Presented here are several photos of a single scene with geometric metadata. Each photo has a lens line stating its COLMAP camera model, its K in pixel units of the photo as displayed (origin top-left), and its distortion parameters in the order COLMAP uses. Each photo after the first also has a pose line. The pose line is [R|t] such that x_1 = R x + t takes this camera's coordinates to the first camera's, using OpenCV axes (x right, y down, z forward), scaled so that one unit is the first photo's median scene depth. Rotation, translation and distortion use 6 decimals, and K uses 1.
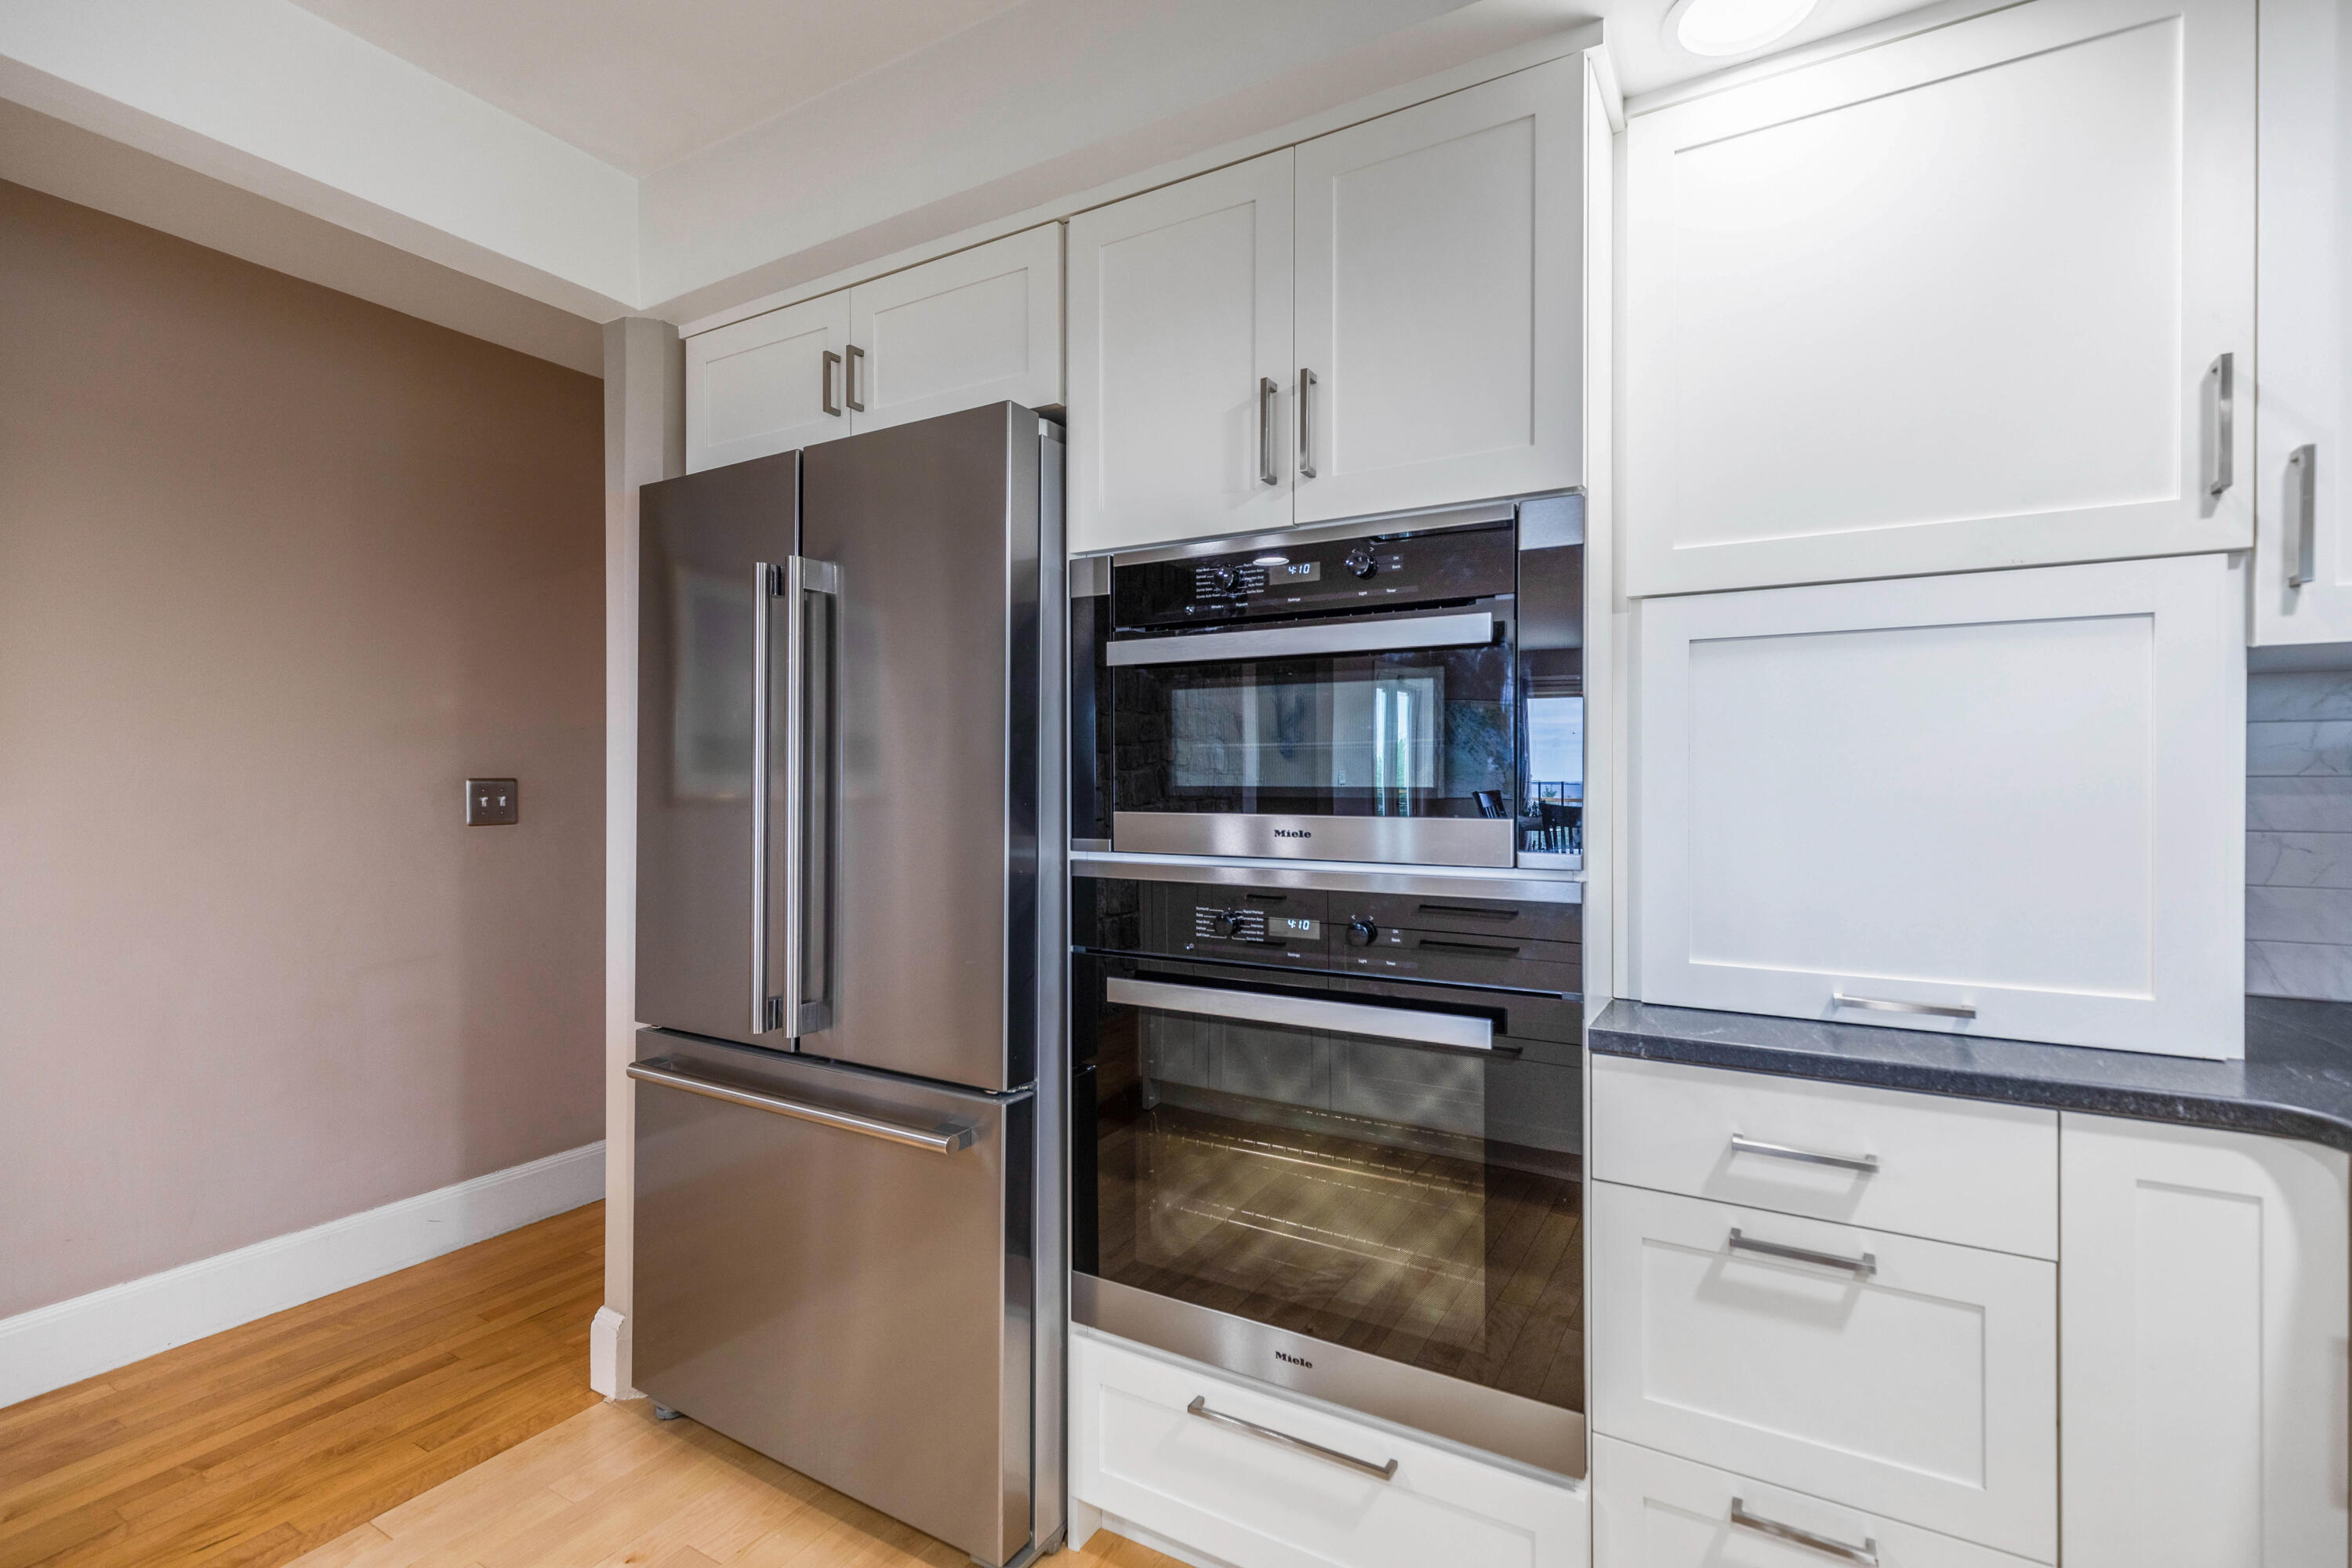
lens RADIAL K [[1060.8, 0, 1199.1], [0, 1060.8, 775.5], [0, 0, 1]] dist [0.008463, -0.001820]
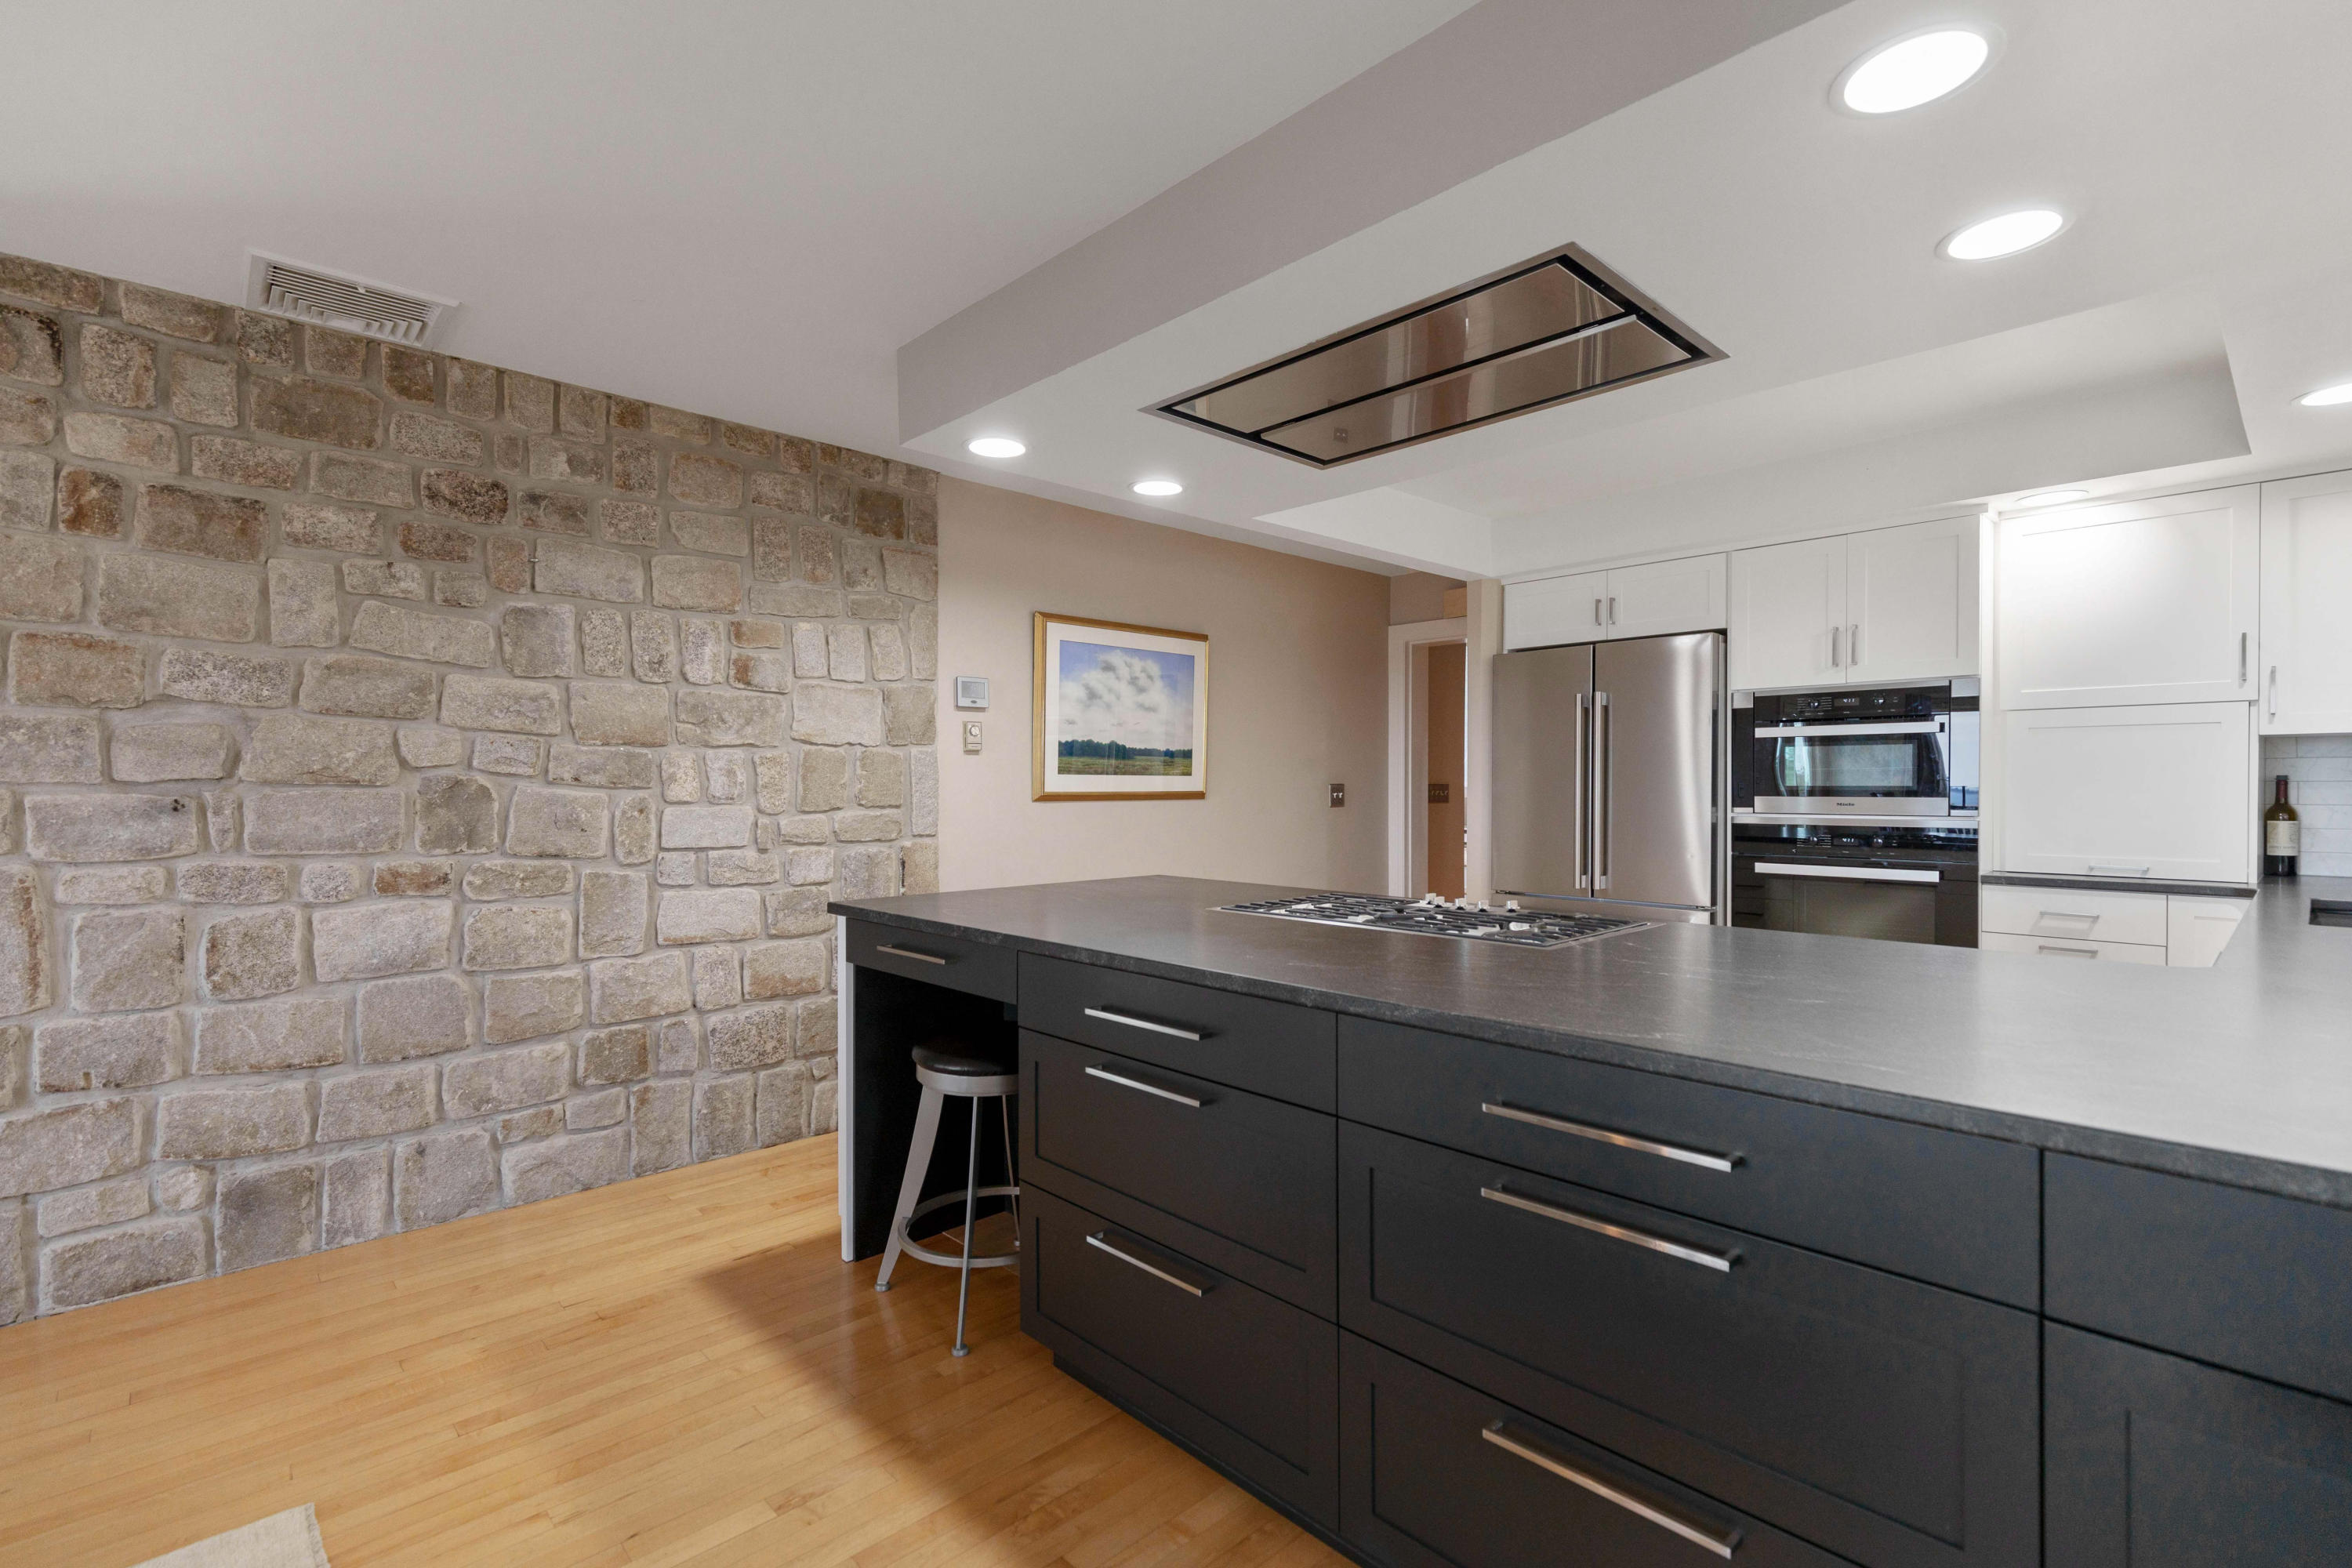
lens RADIAL K [[1060.8, 0, 1194.7], [0, 1060.8, 786.7], [0, 0, 1]] dist [0.008463, -0.001820]
pose [[0.960736, 0.000640, -0.277464, -0.671145], [0.000414, 0.999993, 0.003740, 0.001611], [0.277465, -0.003708, 0.960729, -1.799586]]
